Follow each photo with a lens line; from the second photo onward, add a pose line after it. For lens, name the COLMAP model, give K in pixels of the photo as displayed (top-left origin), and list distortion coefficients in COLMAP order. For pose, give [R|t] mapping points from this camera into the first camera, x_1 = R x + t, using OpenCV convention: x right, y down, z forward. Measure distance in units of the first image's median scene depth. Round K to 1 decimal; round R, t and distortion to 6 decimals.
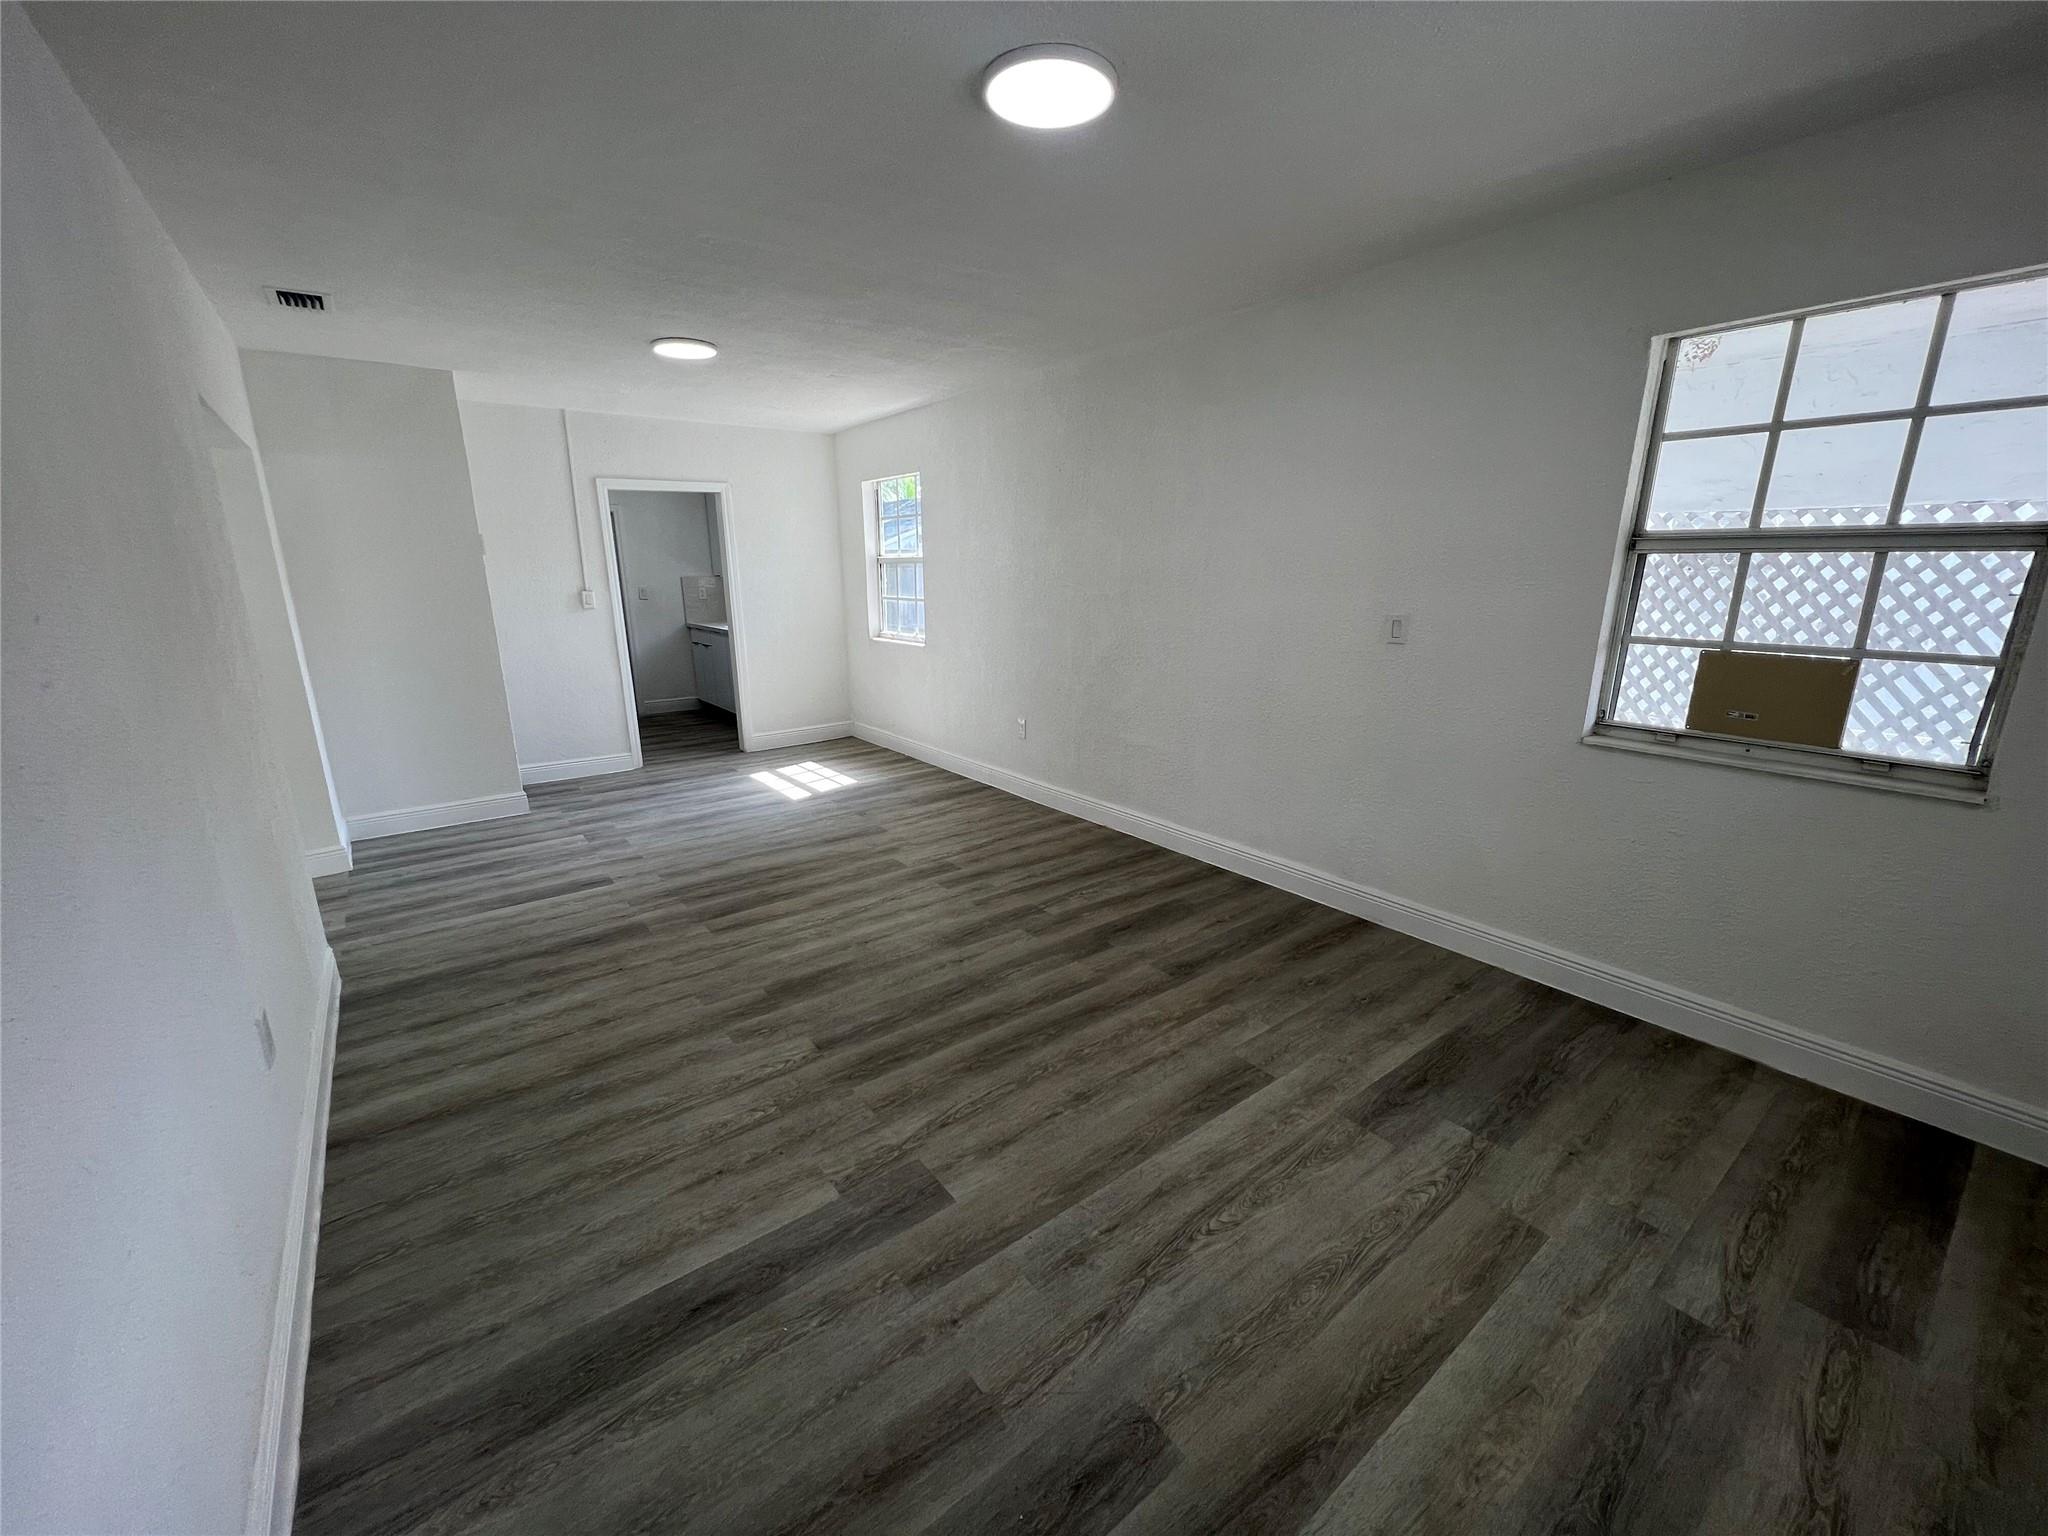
lens RADIAL K [[820.4, 0, 1022.2], [0, 820.4, 780.6], [0, 0, 1]] dist [0.001305, -0.000063]
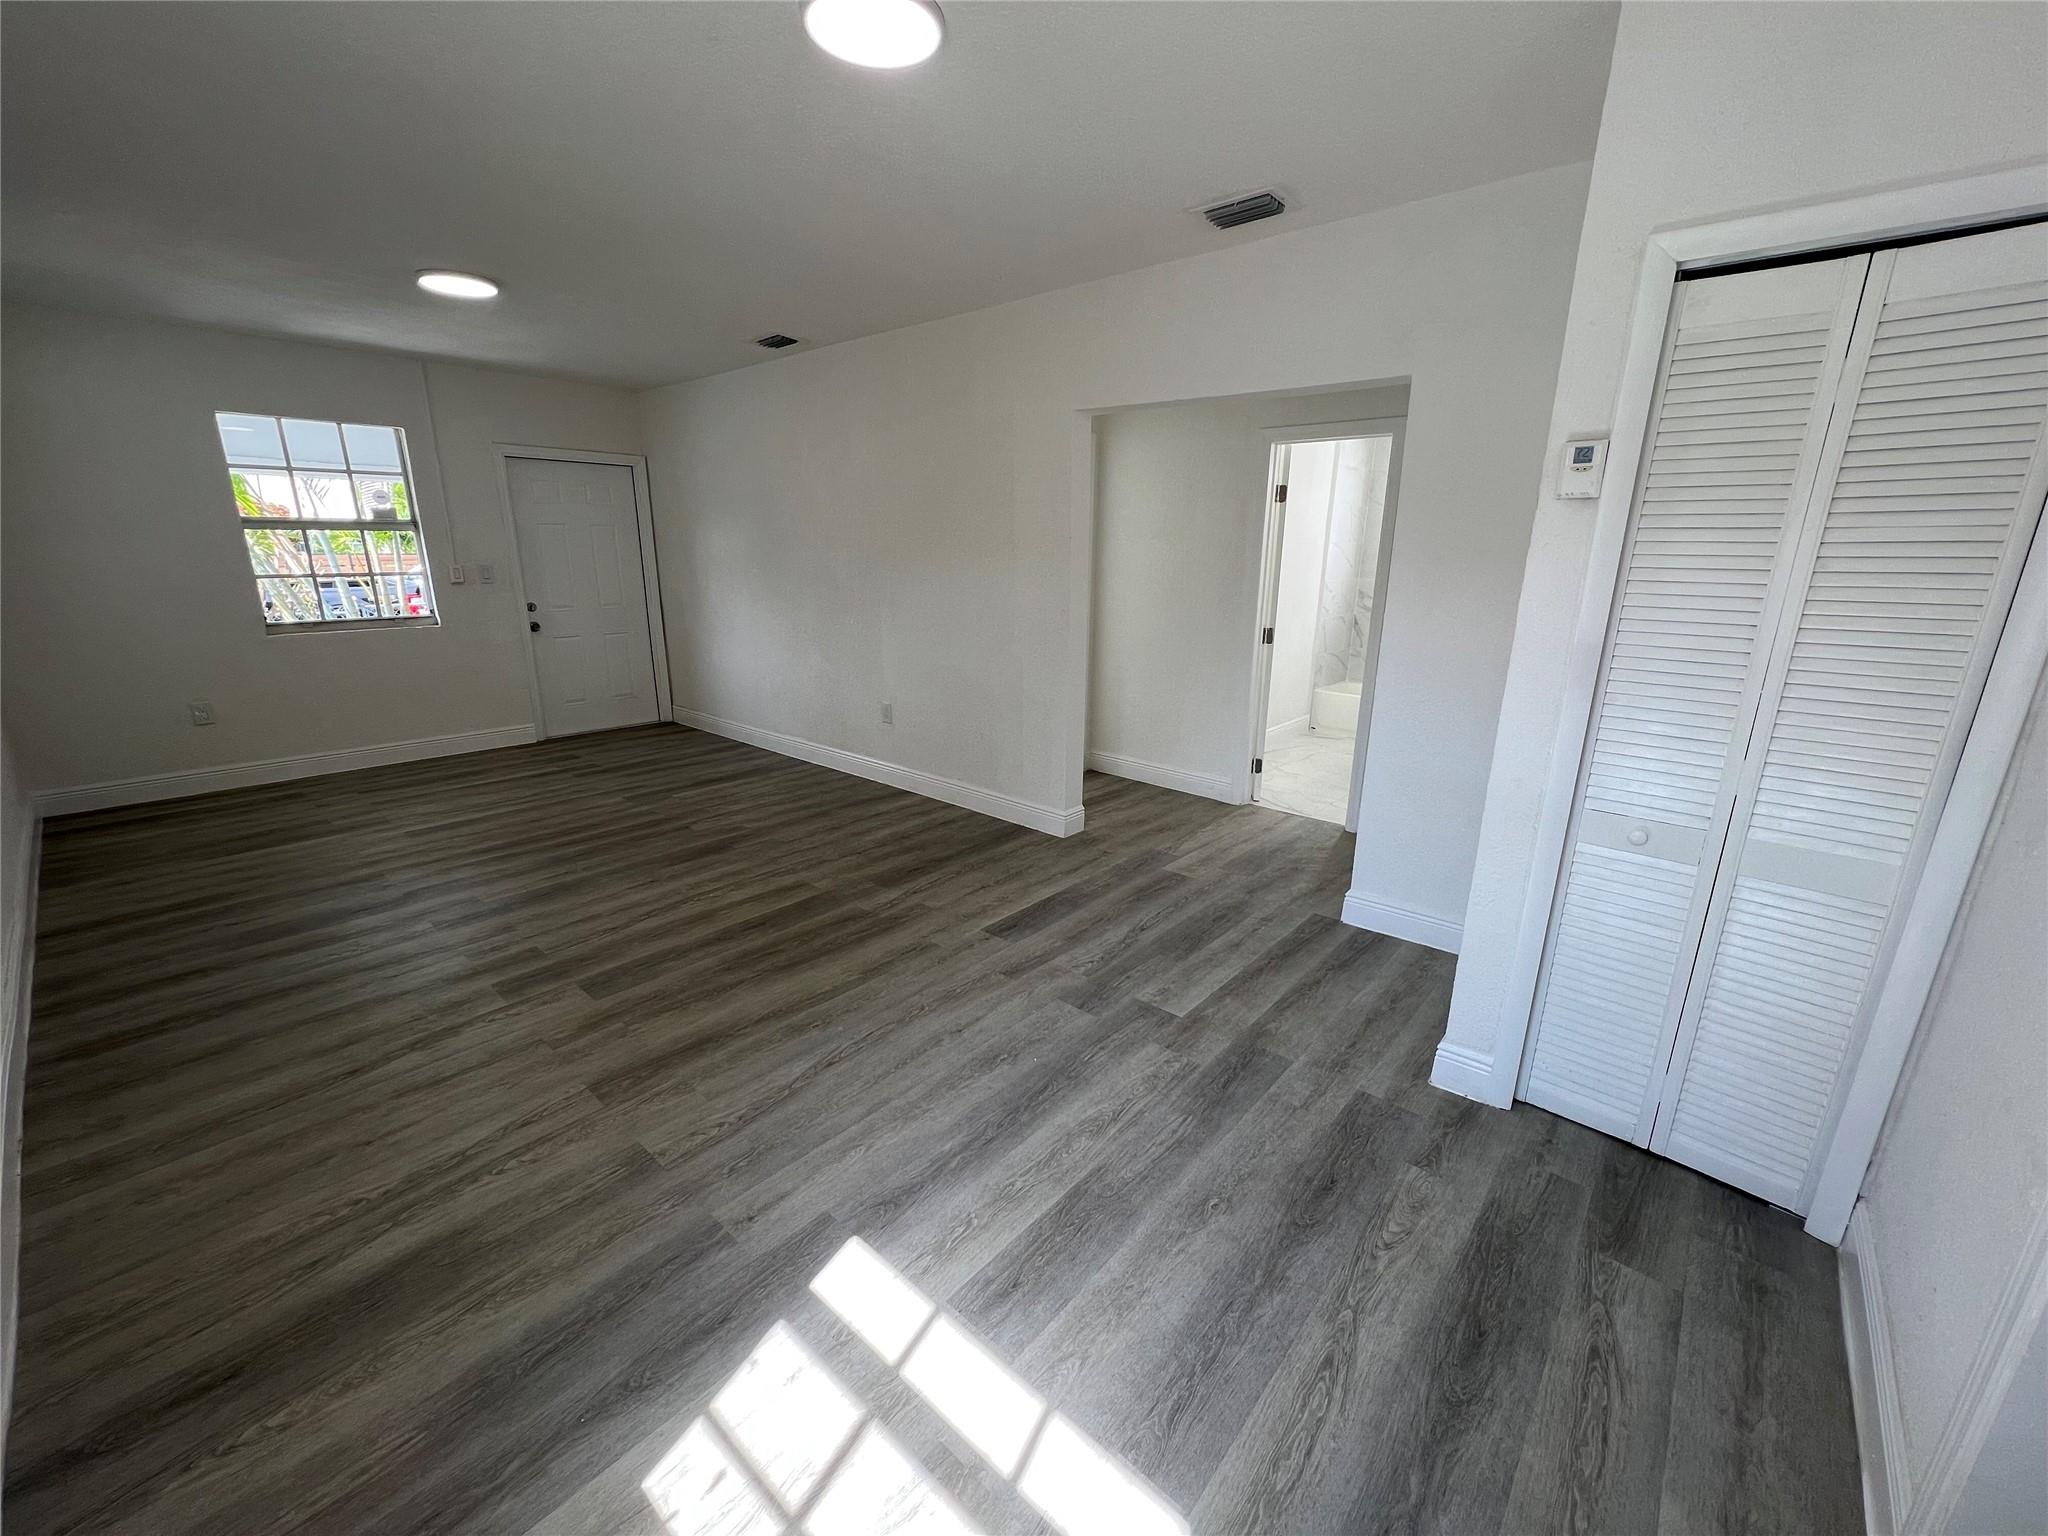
lens RADIAL K [[820.4, 0, 1022.2], [0, 820.4, 780.6], [0, 0, 1]] dist [0.001305, -0.000063]
pose [[-0.980658, 0.053729, -0.188209, -0.393922], [-0.051323, 0.857349, 0.512171, -0.414560], [0.188879, 0.511924, -0.838009, 1.608849]]
